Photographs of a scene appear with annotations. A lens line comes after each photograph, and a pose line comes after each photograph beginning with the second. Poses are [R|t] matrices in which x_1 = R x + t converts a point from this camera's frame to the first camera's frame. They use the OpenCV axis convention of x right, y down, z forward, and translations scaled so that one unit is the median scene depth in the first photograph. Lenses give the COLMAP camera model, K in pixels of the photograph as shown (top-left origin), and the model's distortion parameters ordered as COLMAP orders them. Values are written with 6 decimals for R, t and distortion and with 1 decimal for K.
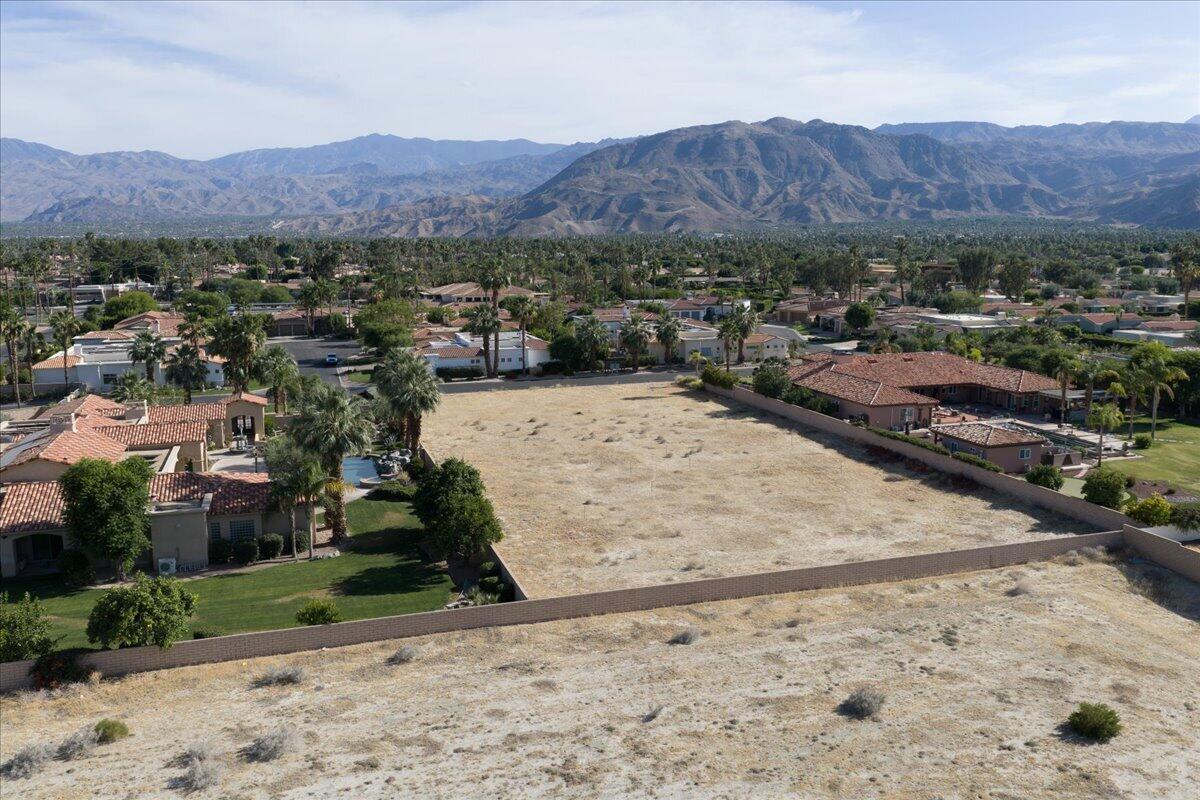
lens RADIAL K [[987.0, 0, 600.5], [0, 987.0, 401.0], [0, 0, 1]] dist [0.021190, -0.031062]
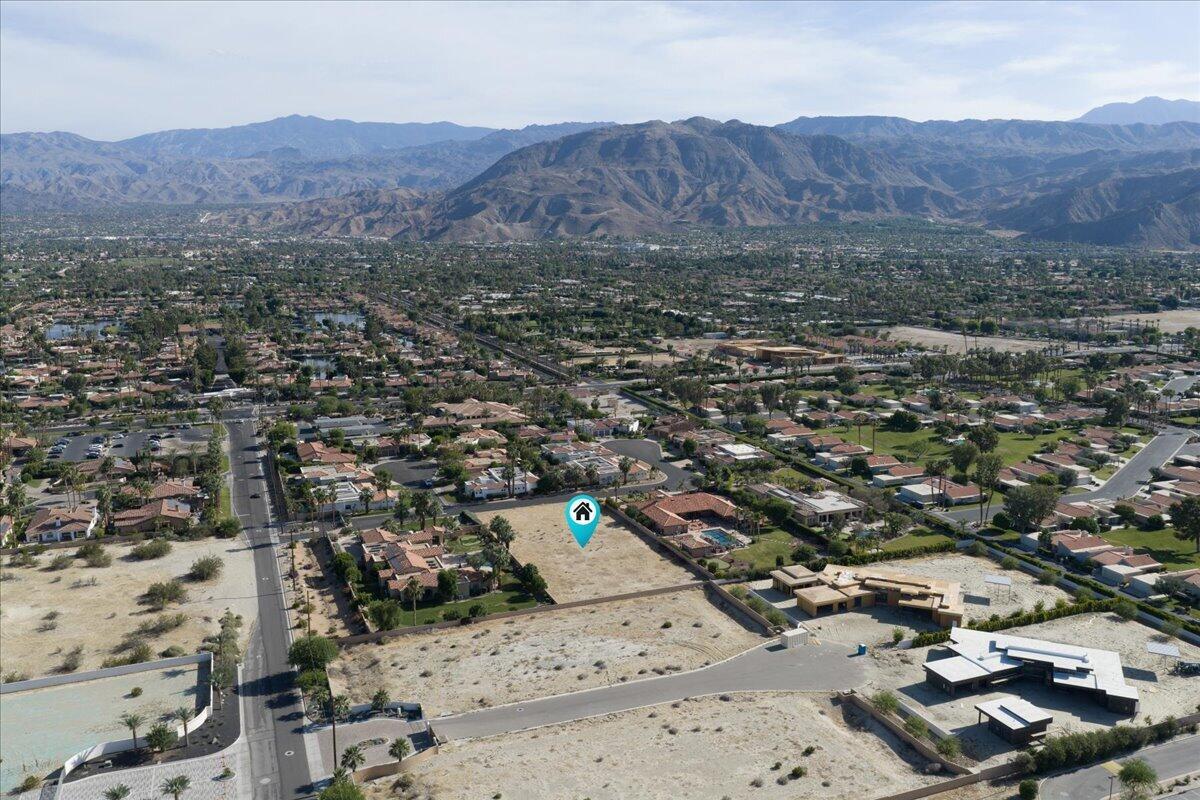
lens RADIAL K [[987.0, 0, 599.5], [0, 987.0, 399.5], [0, 0, 1]] dist [0.021190, -0.031062]
pose [[0.997319, -0.010042, 0.072490, -0.002854], [0.008814, 0.999812, 0.017246, -0.011179], [-0.072650, -0.016561, 0.997220, -0.048301]]
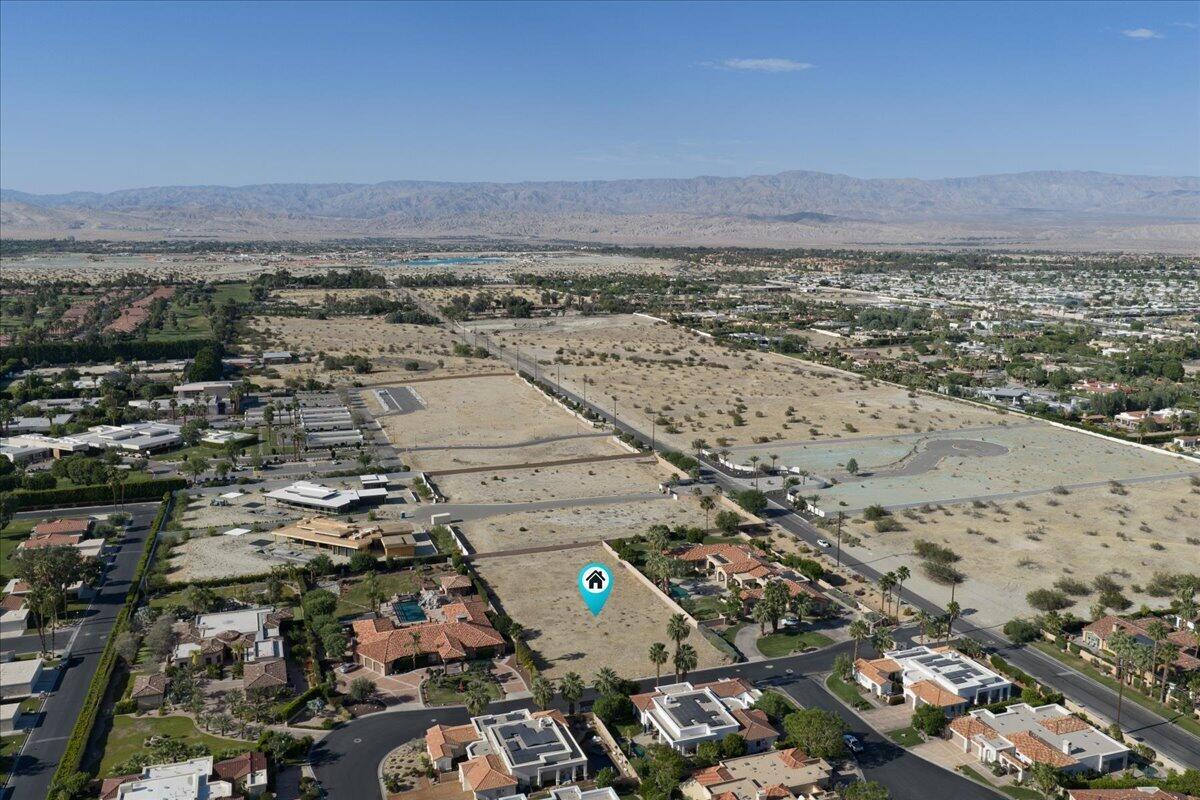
lens RADIAL K [[987.0, 0, 600.3], [0, 987.0, 398.3], [0, 0, 1]] dist [0.021190, -0.031062]
pose [[-0.999524, 0.004786, -0.030491, 0.001493], [-0.005510, 0.944367, 0.328847, -0.033784], [0.030369, 0.328858, -0.943891, 0.085080]]
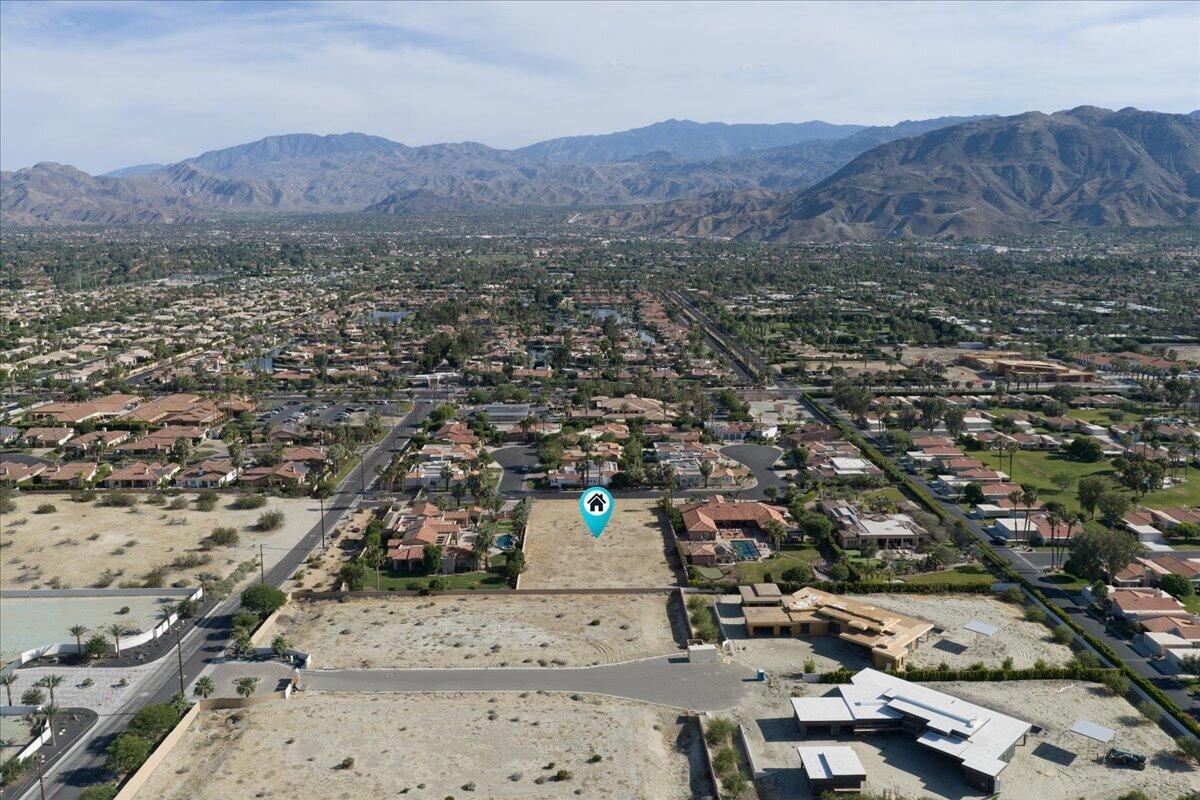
lens RADIAL K [[987.0, 0, 601.0], [0, 987.0, 397.2], [0, 0, 1]] dist [0.021190, -0.031062]
pose [[0.958789, 0.053836, -0.278970, 0.021882], [-0.049608, 0.998522, 0.022199, -0.011526], [0.279753, -0.007445, 0.960043, -0.046731]]
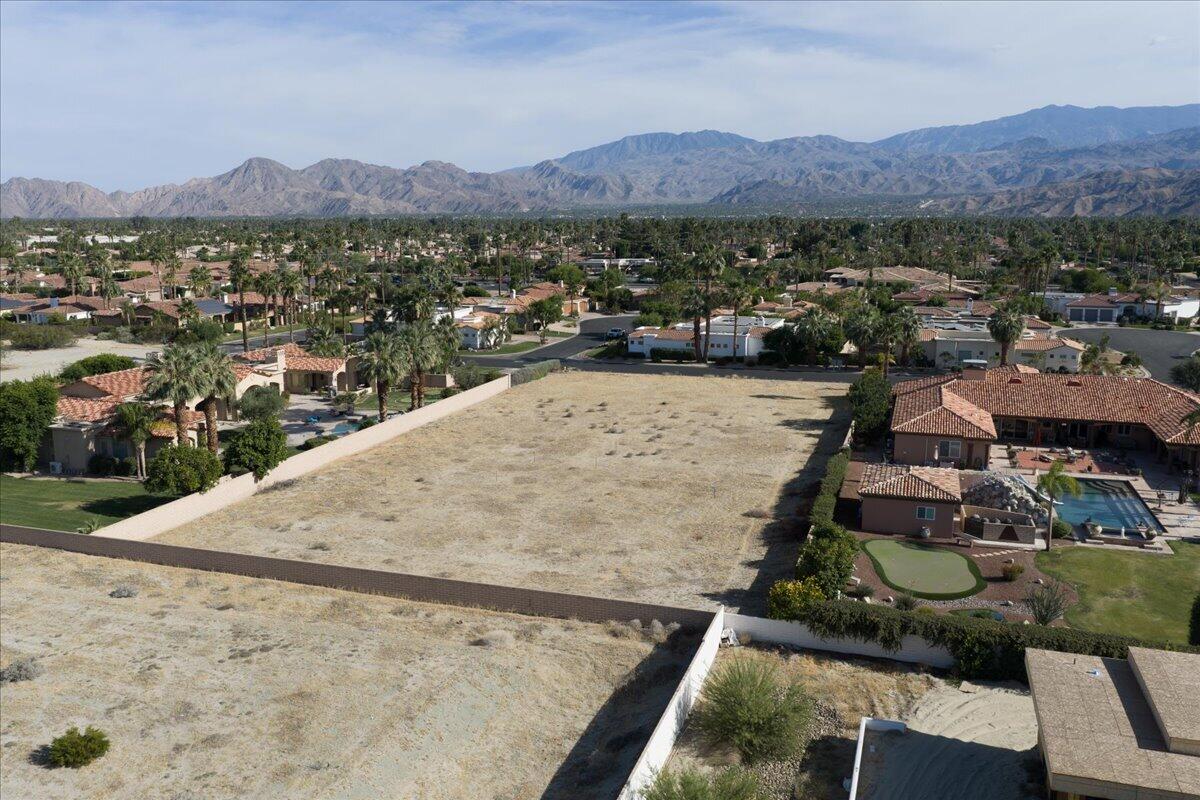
lens RADIAL K [[987.0, 0, 603.3], [0, 987.0, 398.6], [0, 0, 1]] dist [0.021190, -0.031062]
pose [[0.807435, 0.109041, -0.579792, 0.015437], [-0.098590, 0.993890, 0.049621, -0.001083], [0.581660, 0.017096, 0.813252, 0.005755]]
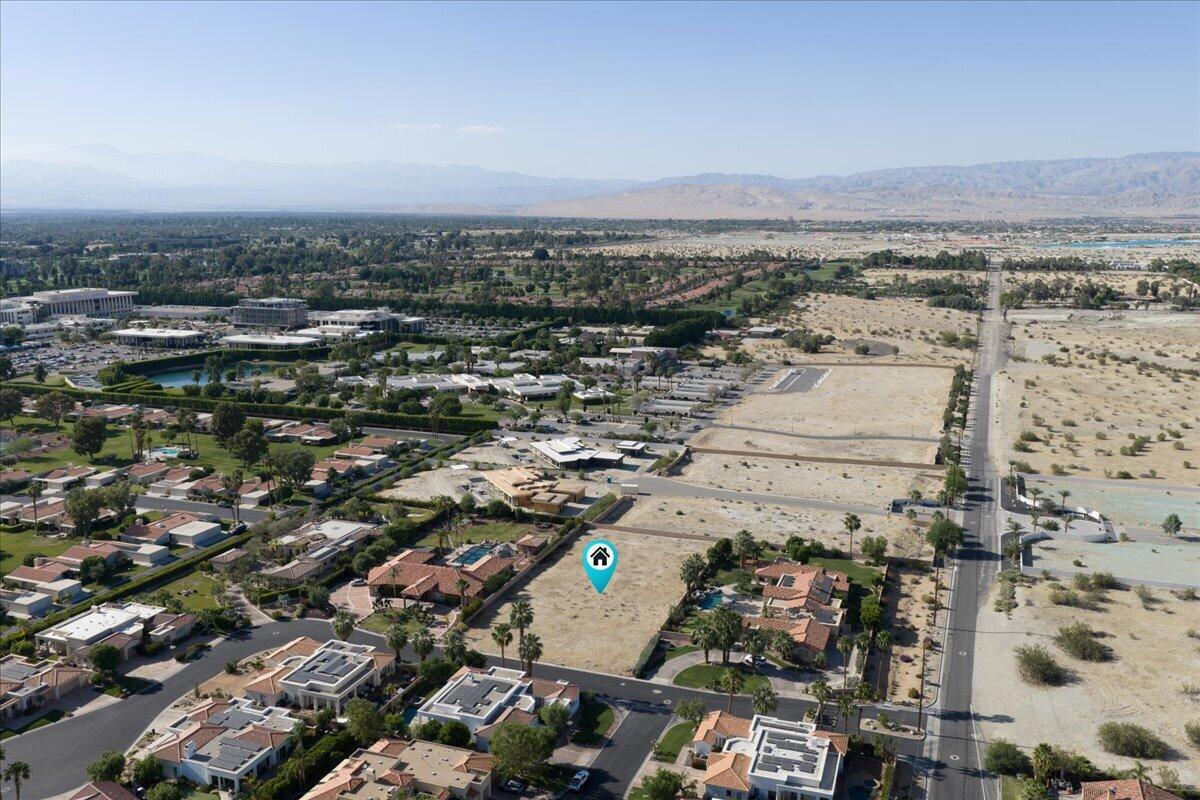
lens RADIAL K [[987.0, 0, 603.5], [0, 987.0, 399.3], [0, 0, 1]] dist [0.021190, -0.031062]
pose [[-0.788288, -0.111366, 0.605144, -0.037583], [0.106586, 0.943902, 0.312552, -0.031225], [-0.606004, 0.310881, -0.732197, 0.071197]]
